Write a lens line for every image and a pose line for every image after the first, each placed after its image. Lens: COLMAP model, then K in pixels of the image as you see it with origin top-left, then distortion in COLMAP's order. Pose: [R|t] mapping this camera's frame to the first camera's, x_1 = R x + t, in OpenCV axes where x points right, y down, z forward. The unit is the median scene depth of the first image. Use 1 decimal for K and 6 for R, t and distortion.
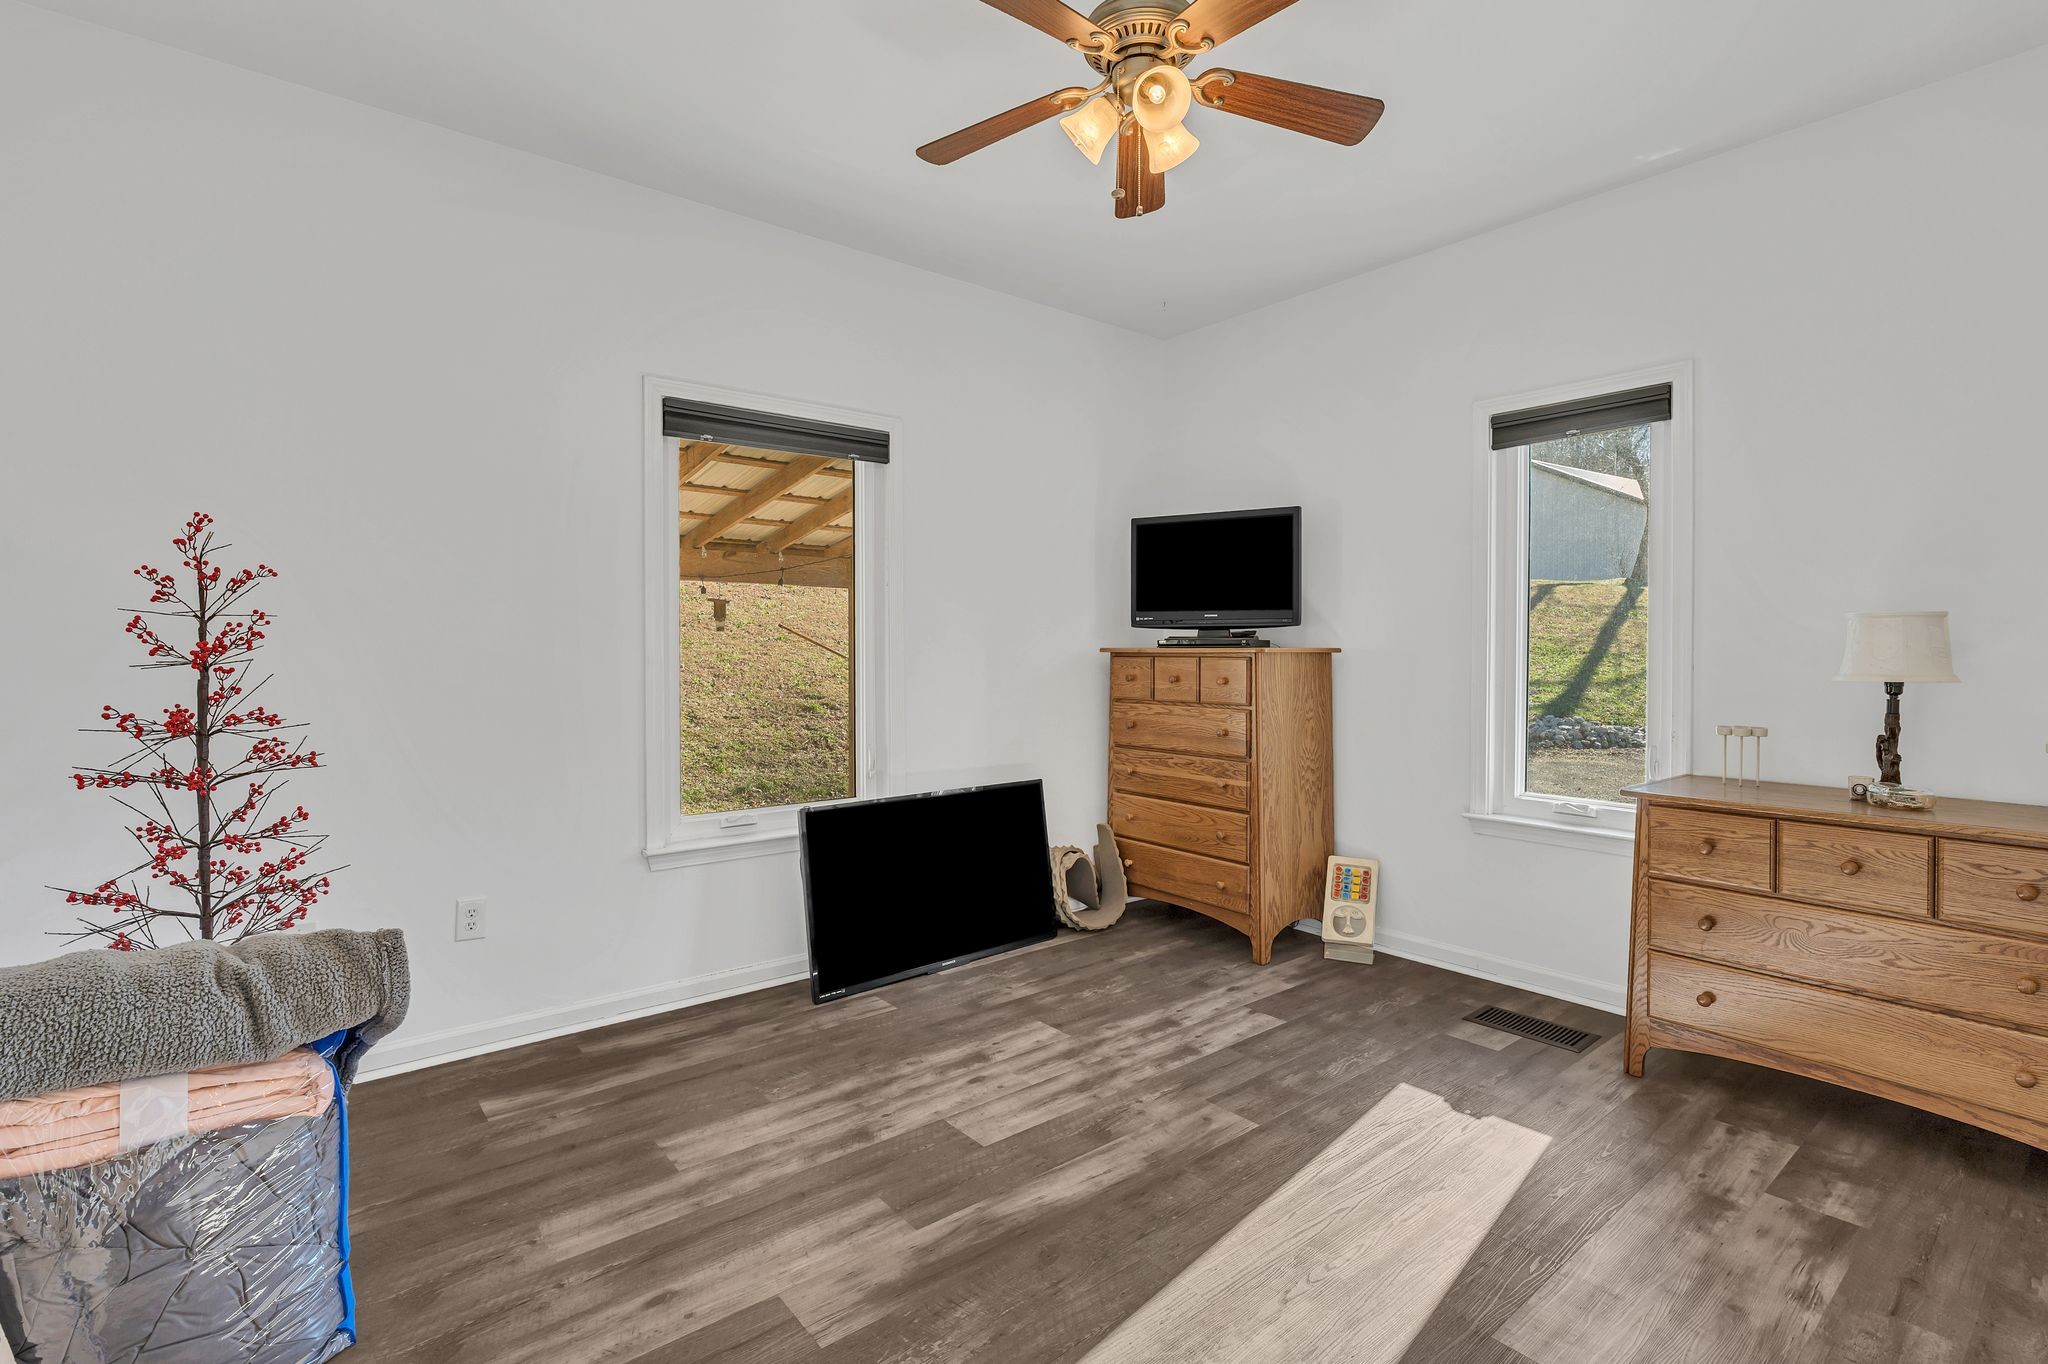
lens RADIAL K [[917.6, 0, 1023.3], [0, 917.6, 635.3], [0, 0, 1]] dist [-0.003956, -0.000187]
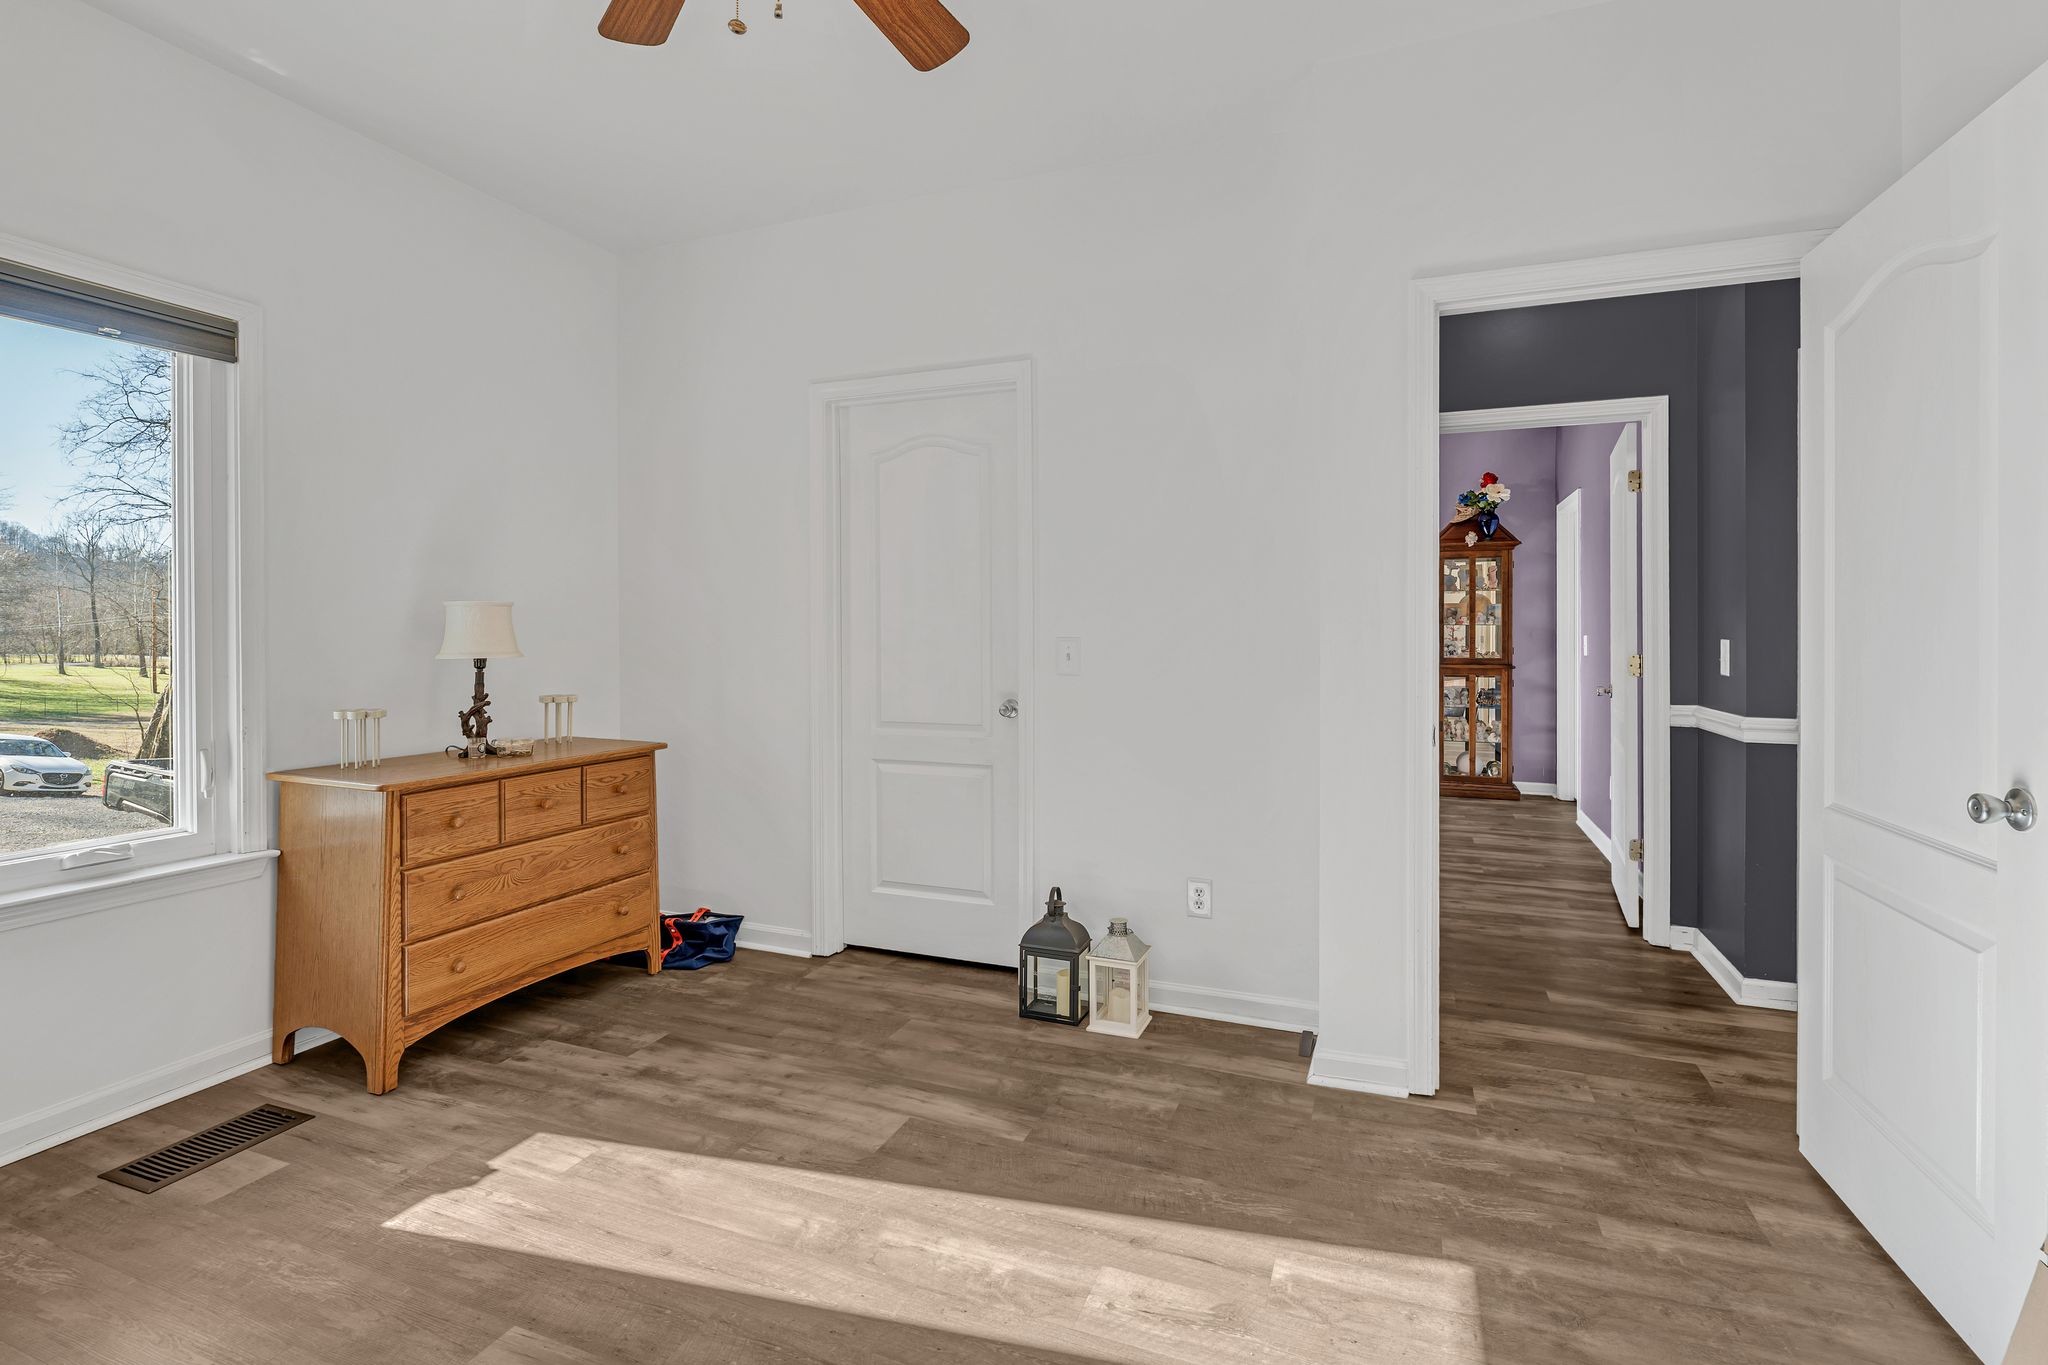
lens RADIAL K [[917.6, 0, 1023.3], [0, 917.6, 635.8], [0, 0, 1]] dist [-0.003956, -0.000187]
pose [[-0.442985, 0.001309, 0.896528, -0.508412], [0.000734, 0.999999, -0.001098, 0.023839], [-0.896529, 0.000171, -0.442986, 0.946367]]
